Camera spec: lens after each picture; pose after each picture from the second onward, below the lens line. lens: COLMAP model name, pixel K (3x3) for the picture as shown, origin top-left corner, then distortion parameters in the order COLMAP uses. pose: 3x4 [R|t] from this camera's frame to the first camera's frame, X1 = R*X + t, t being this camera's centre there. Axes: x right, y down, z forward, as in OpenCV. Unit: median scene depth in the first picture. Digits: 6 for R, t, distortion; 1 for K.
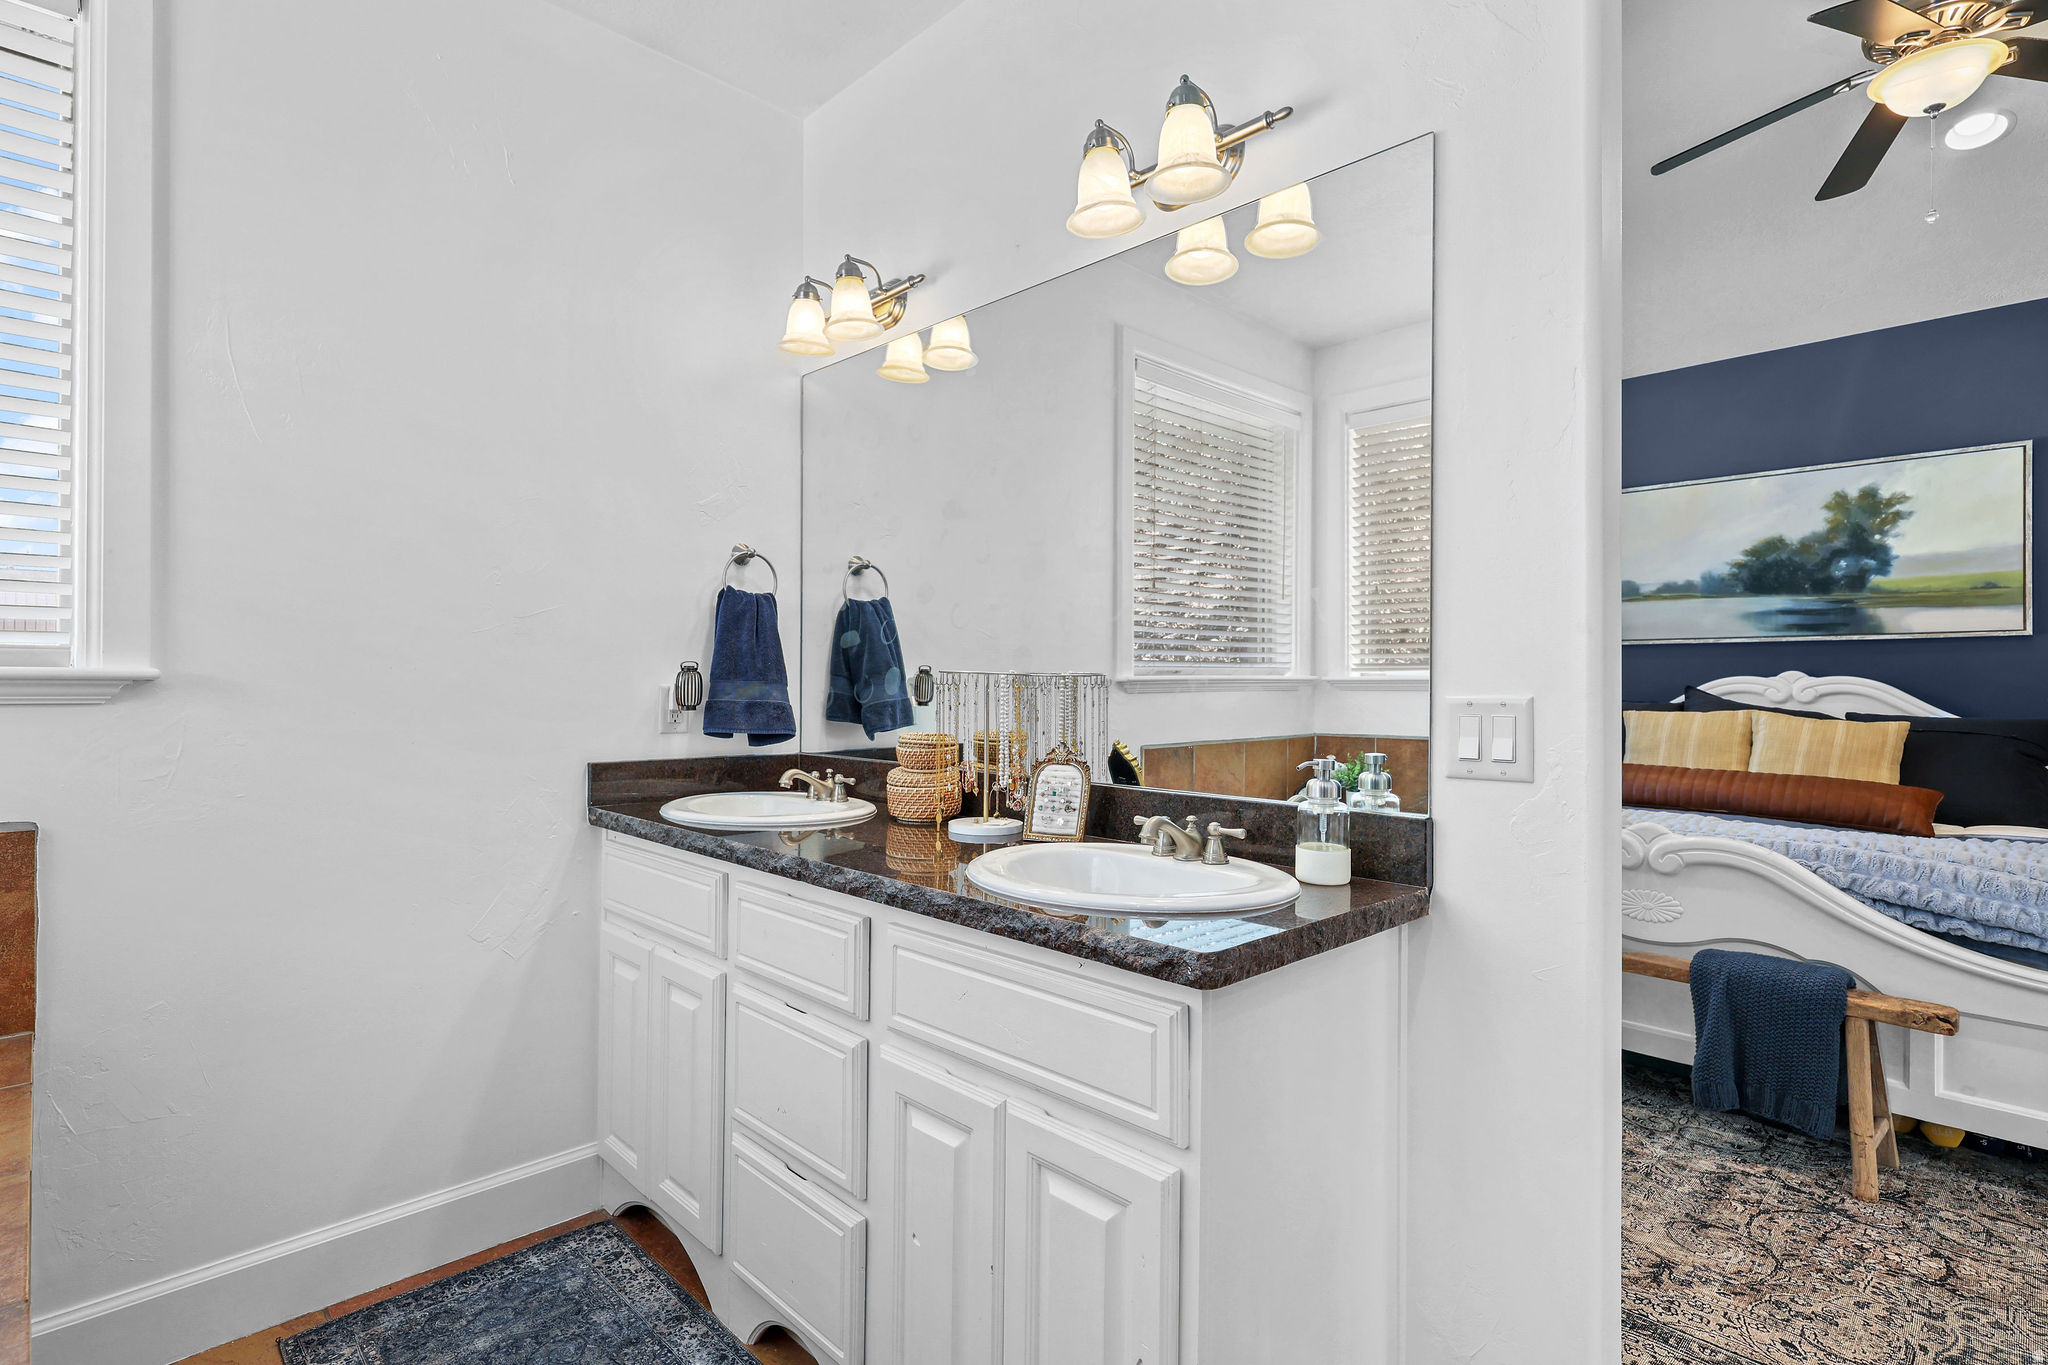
lens RADIAL K [[1004.8, 0, 1019.3], [0, 1004.8, 676.3], [0, 0, 1]] dist [-0.000951, -0.000981]
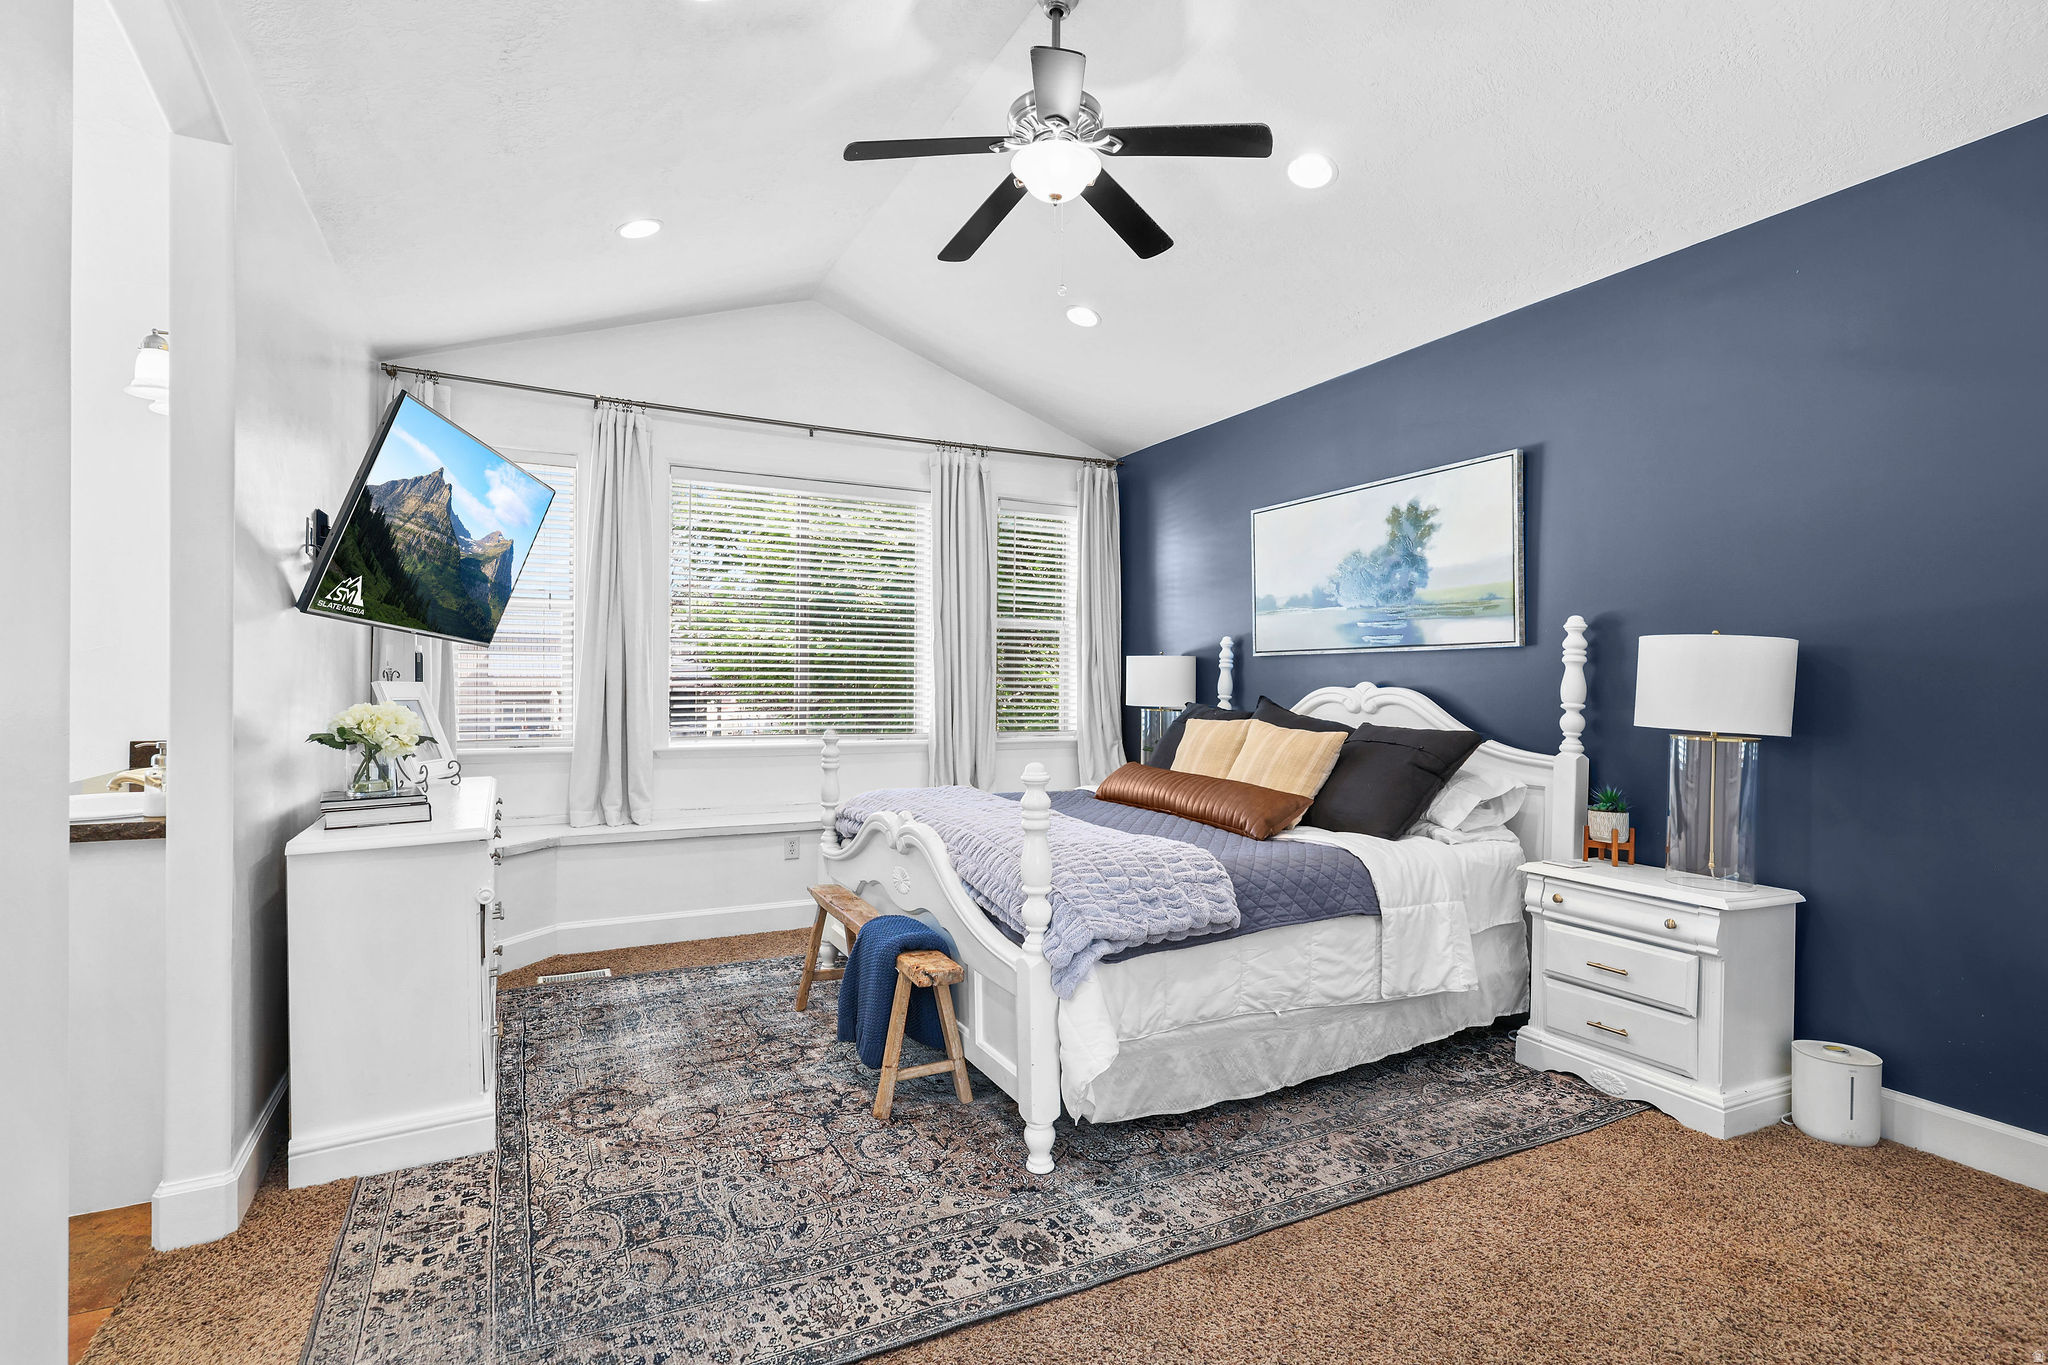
lens RADIAL K [[972.2, 0, 1024.0], [0, 972.2, 682.5], [0, 0, 1]] dist [-0.001377, -0.000580]
pose [[0.958129, -0.001858, -0.286331, 0.765327], [0.002389, 0.999996, 0.001507, -0.007548], [0.286327, -0.002128, 0.958130, -0.051805]]
